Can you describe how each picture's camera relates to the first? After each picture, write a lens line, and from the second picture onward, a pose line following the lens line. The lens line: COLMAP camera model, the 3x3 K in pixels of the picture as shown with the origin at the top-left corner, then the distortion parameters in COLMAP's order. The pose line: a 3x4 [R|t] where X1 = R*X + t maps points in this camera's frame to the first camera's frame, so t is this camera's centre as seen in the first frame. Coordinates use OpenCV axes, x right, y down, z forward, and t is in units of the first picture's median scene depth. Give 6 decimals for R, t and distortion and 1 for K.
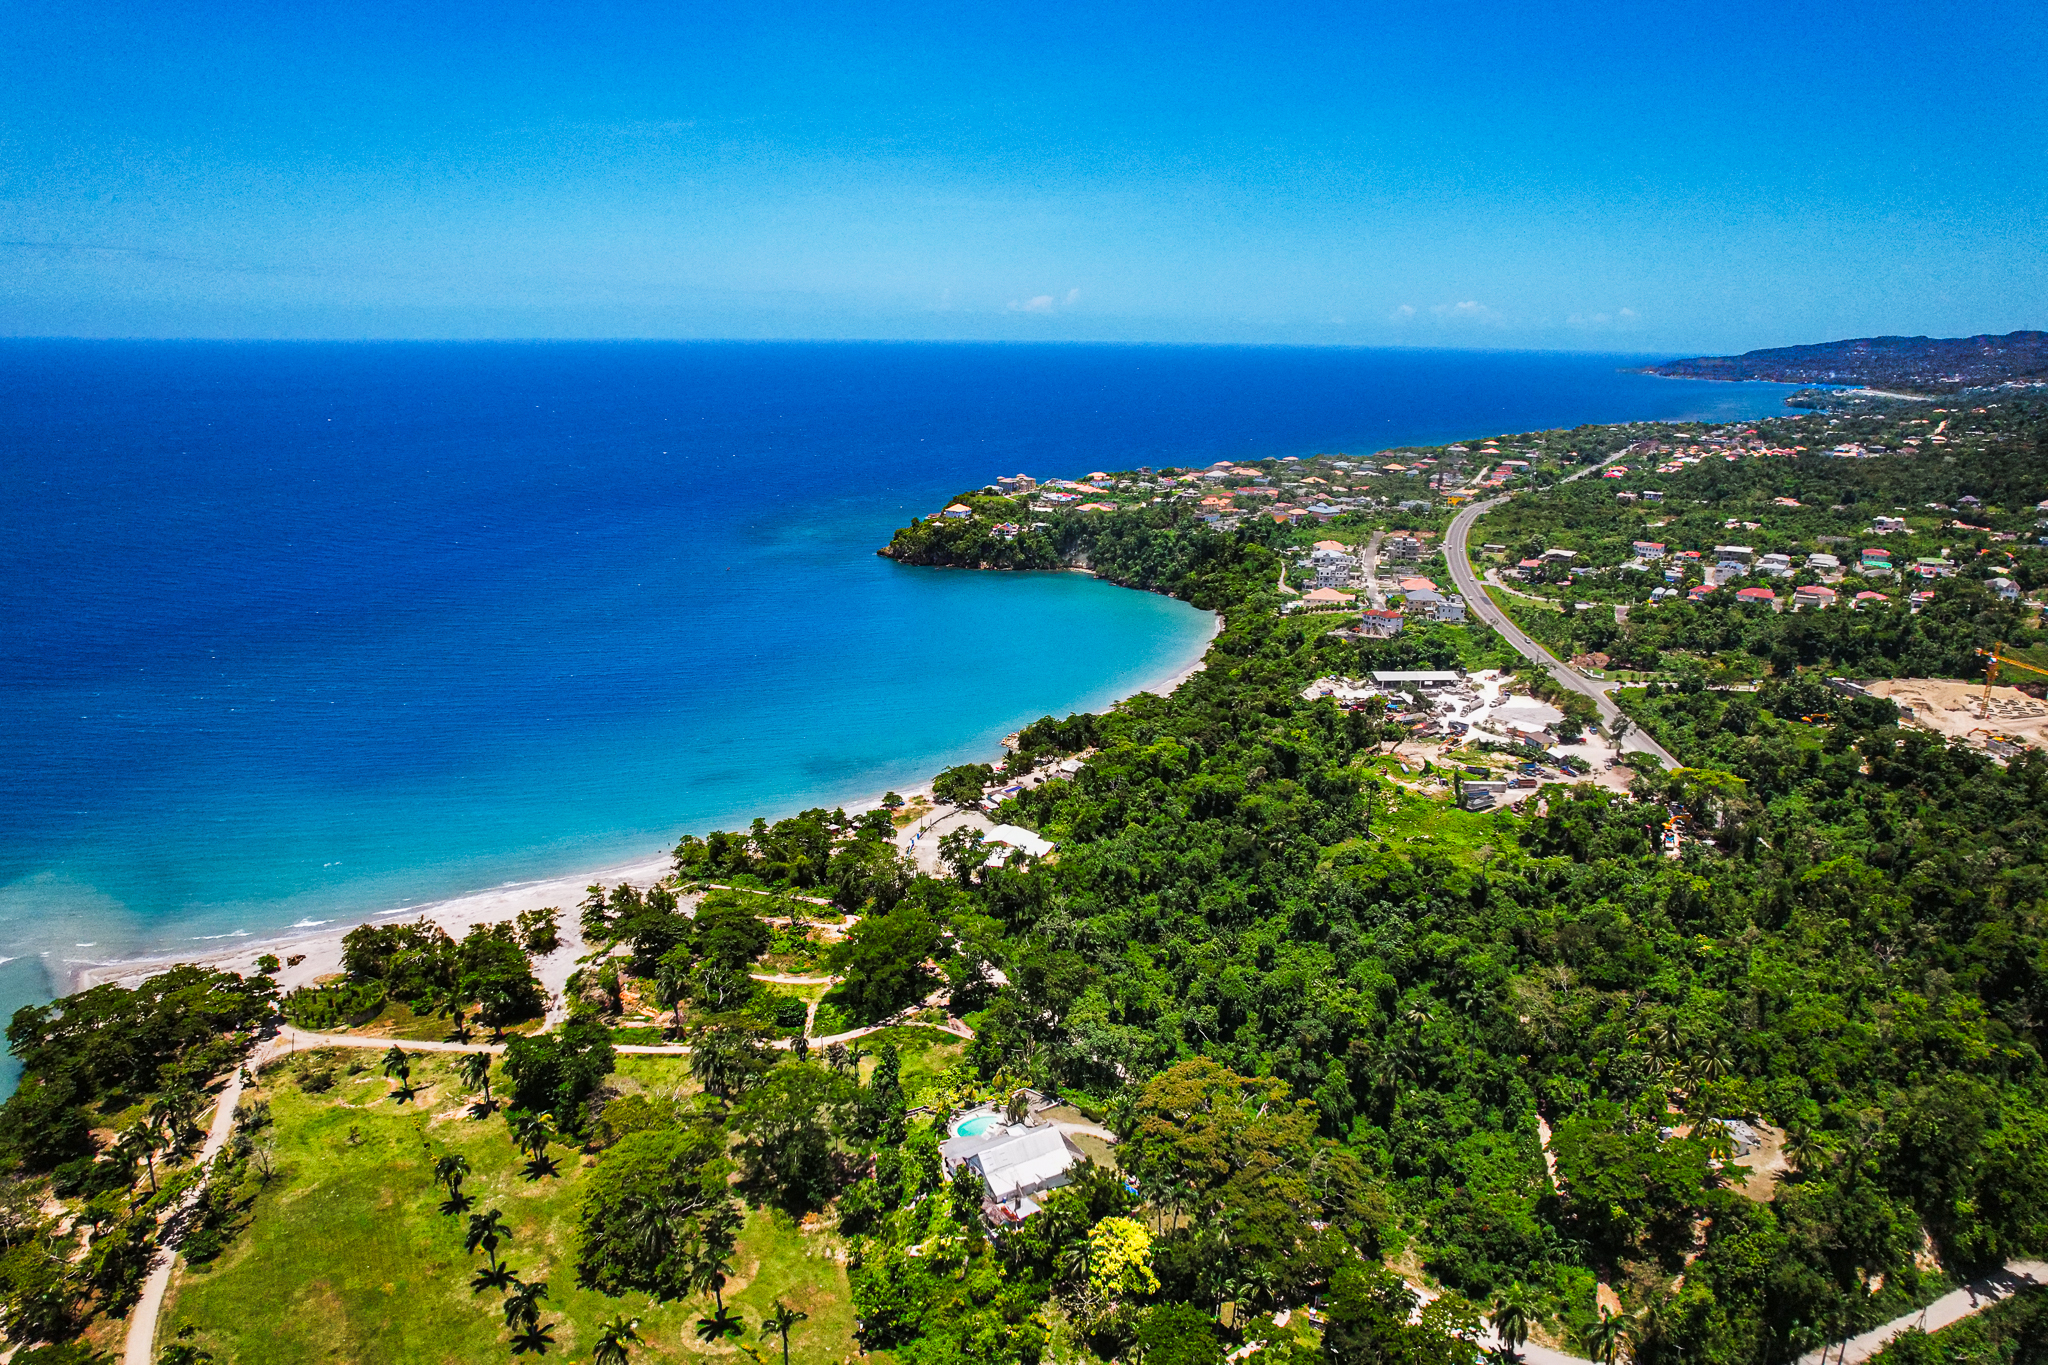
lens RADIAL K [[1310.8, 0, 1022.9], [0, 1310.8, 682.6], [0, 0, 1]] dist [-0.067923, 0.057329]
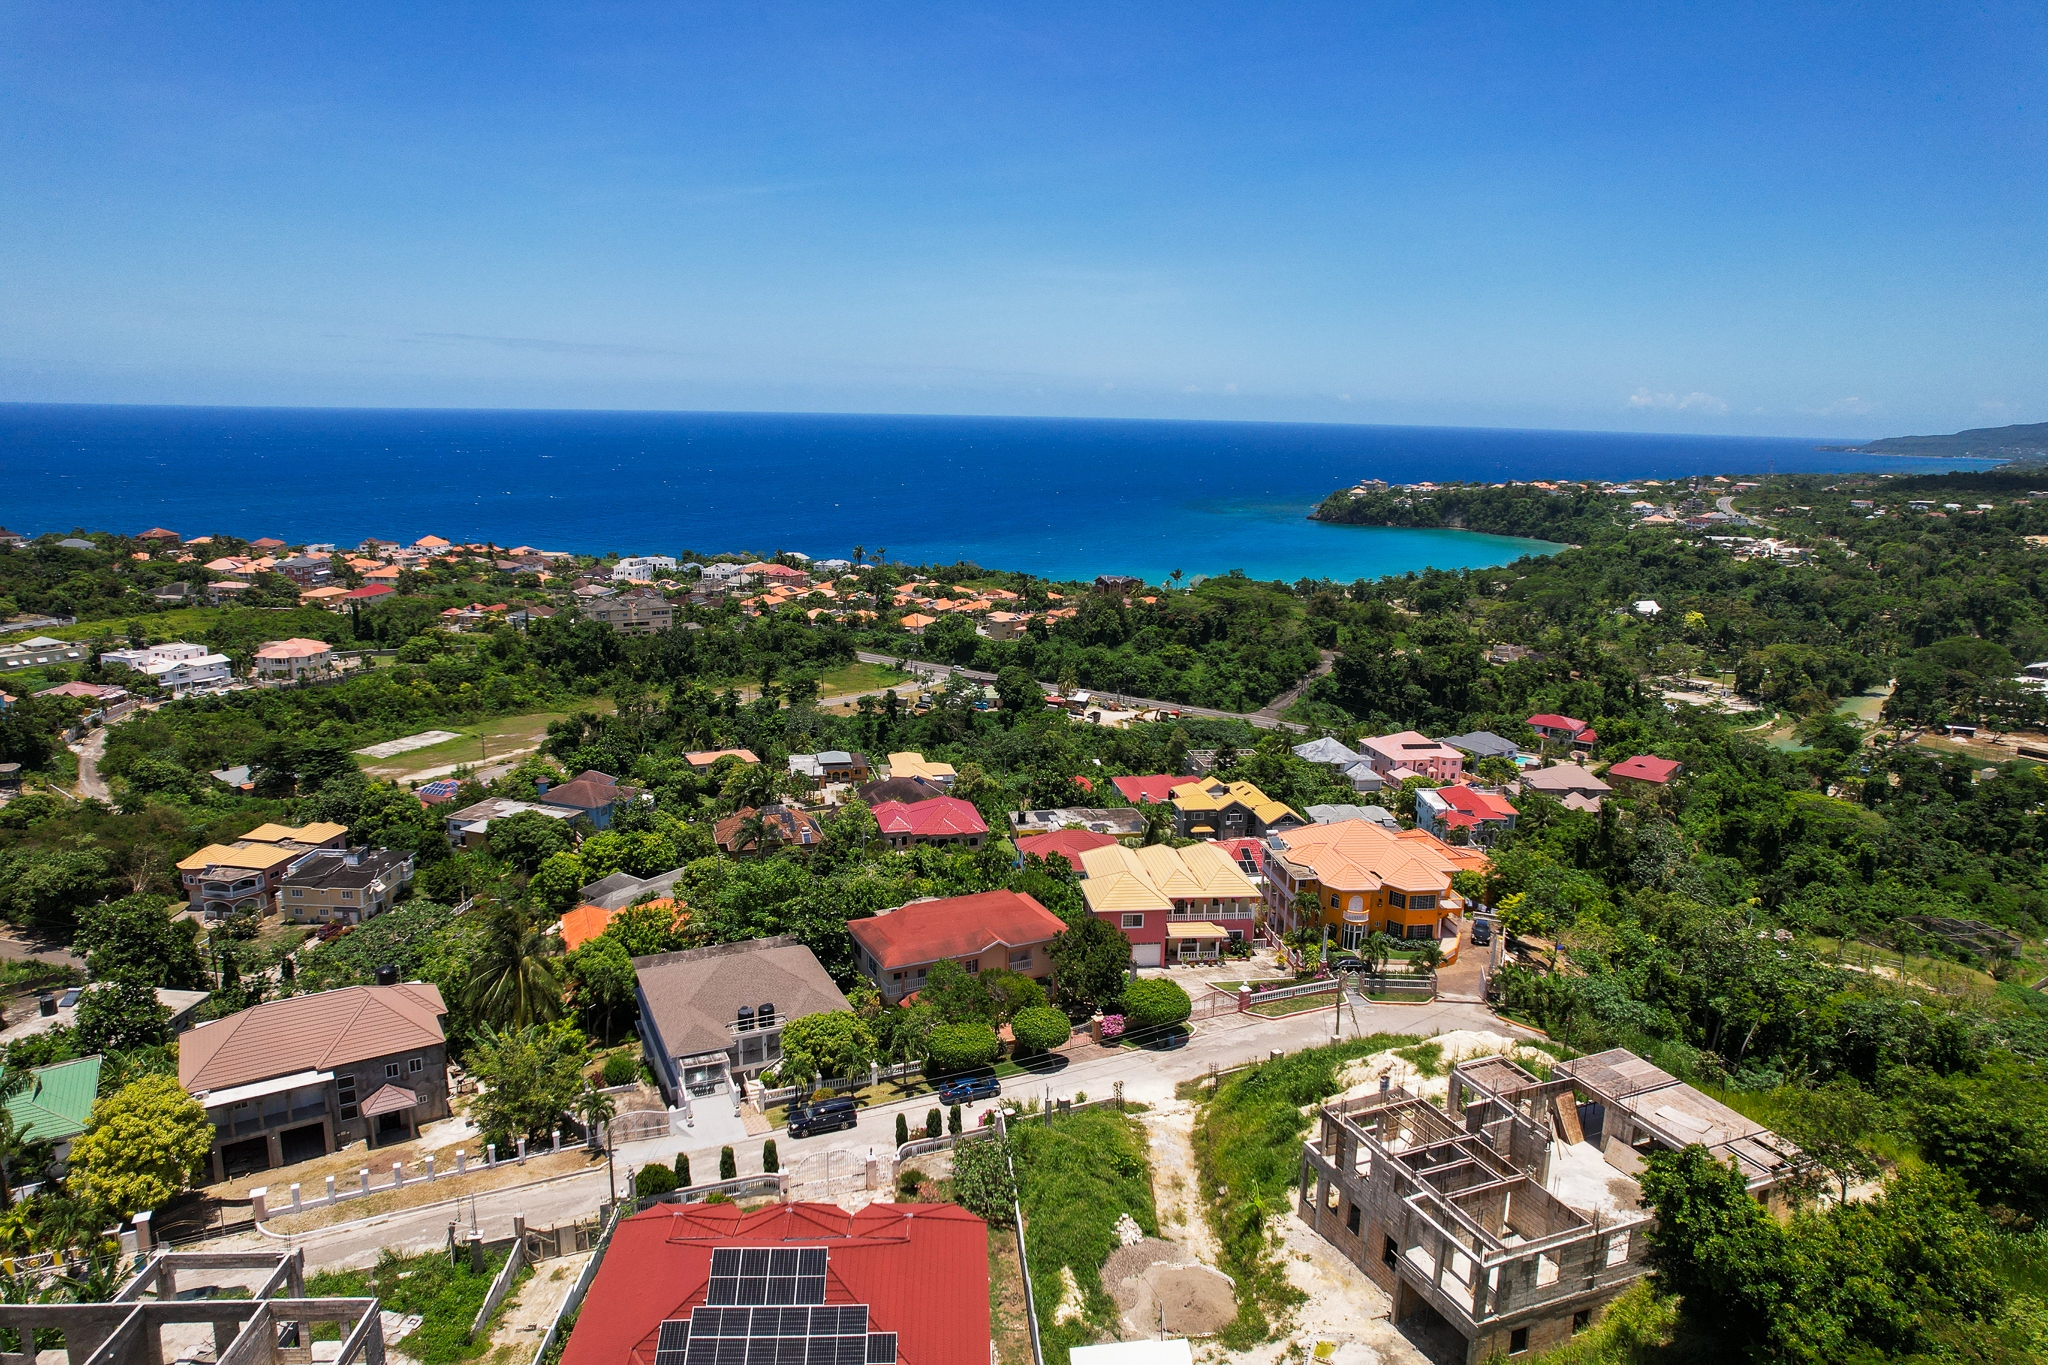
lens RADIAL K [[1310.8, 0, 1024.9], [0, 1310.8, 692.2], [0, 0, 1]] dist [-0.067923, 0.057329]
pose [[0.992330, 0.039728, -0.117055, -0.263122], [-0.045169, 0.998001, -0.044198, 0.188657], [0.115065, 0.049146, 0.992141, -0.522354]]
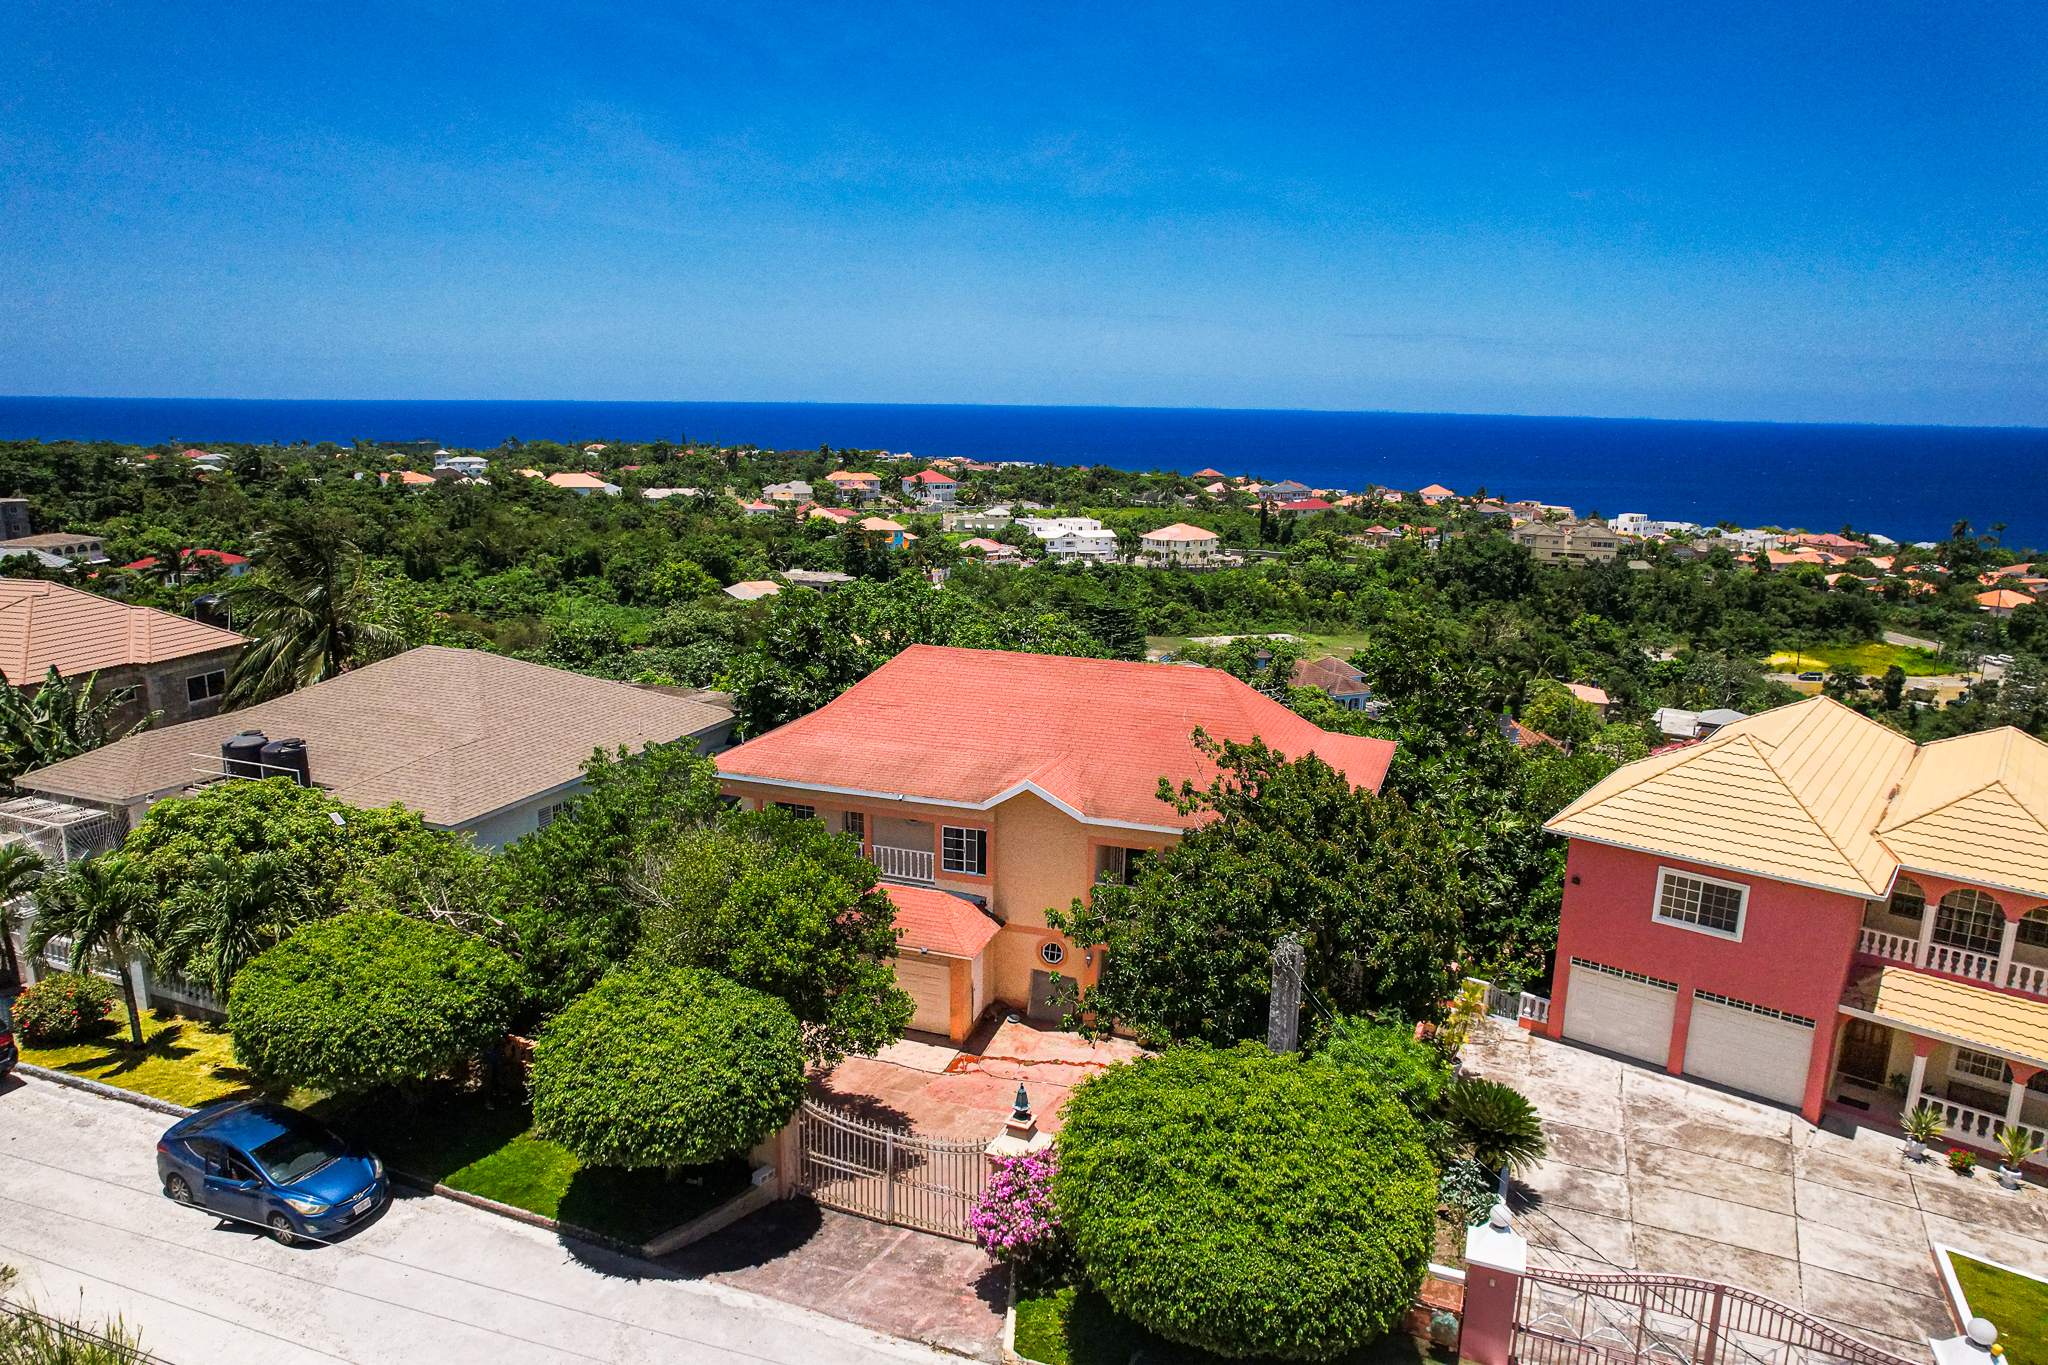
lens RADIAL K [[1310.8, 0, 1022.3], [0, 1310.8, 697.6], [0, 0, 1]] dist [-0.067923, 0.057329]
pose [[0.599052, 0.182187, -0.779708, -0.252414], [-0.218322, 0.974039, 0.059858, 0.201339], [0.770372, 0.134370, 0.623275, -0.429325]]
